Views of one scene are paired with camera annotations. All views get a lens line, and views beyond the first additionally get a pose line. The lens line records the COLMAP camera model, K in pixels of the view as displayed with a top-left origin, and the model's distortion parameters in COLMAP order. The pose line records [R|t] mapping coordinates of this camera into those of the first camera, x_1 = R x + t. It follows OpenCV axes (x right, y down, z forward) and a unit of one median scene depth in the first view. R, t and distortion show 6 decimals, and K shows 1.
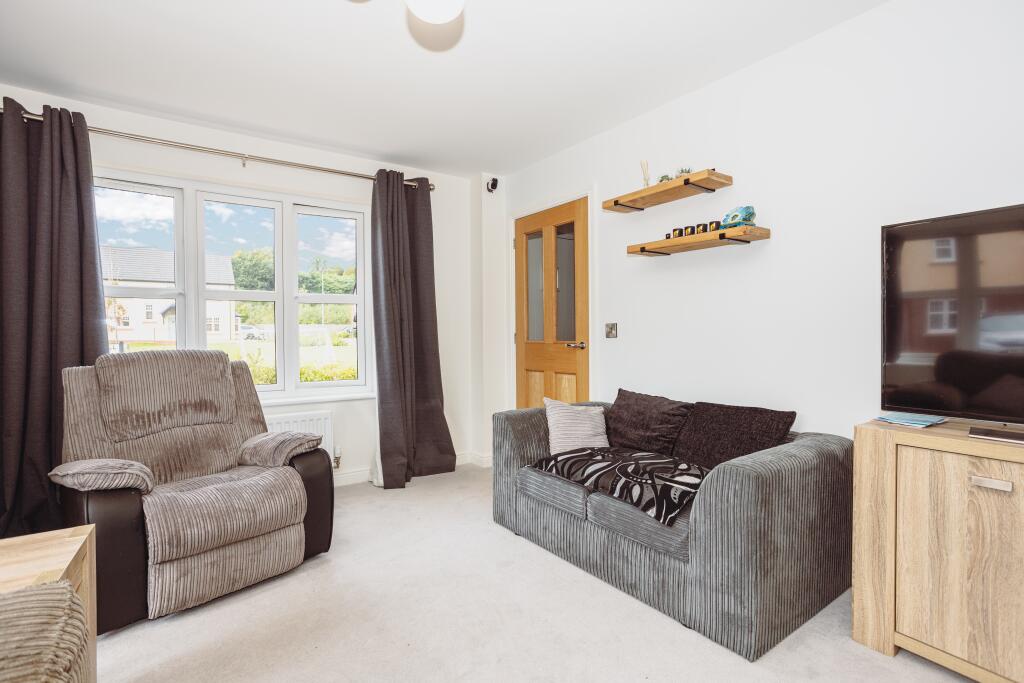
lens RADIAL K [[496.8, 0, 510.0], [0, 496.8, 344.7], [0, 0, 1]] dist [-0.006719, 0.000752]
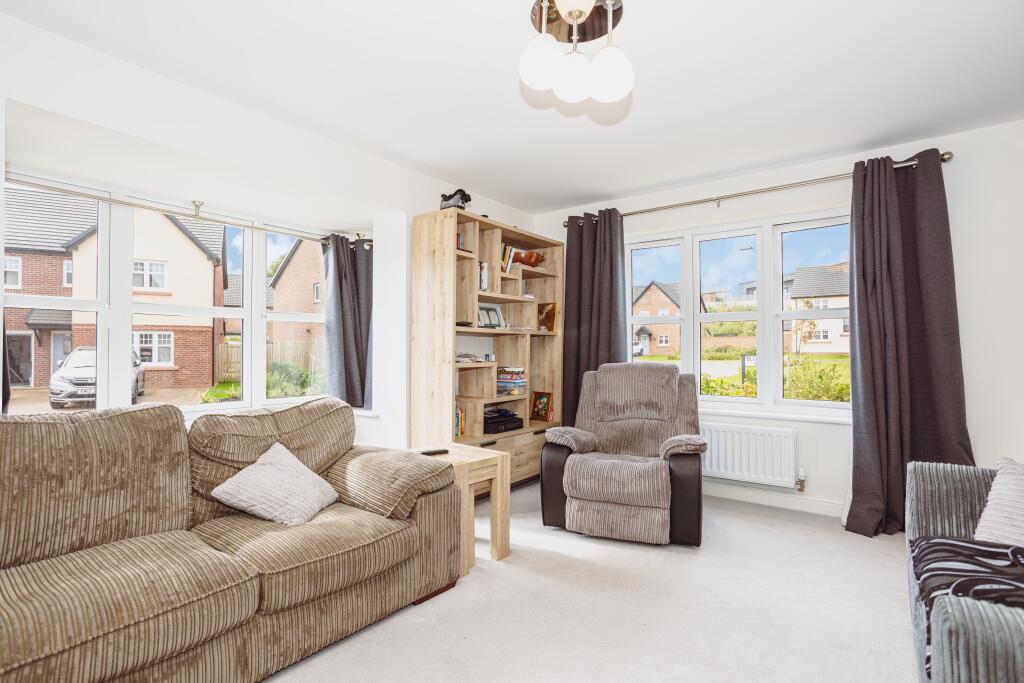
lens RADIAL K [[496.8, 0, 510.0], [0, 496.8, 344.7], [0, 0, 1]] dist [-0.006719, 0.000752]
pose [[0.314029, -0.002978, -0.949409, 0.482688], [-0.019238, 0.999770, -0.009500, -0.017978], [0.949219, 0.021248, 0.313899, 0.200014]]
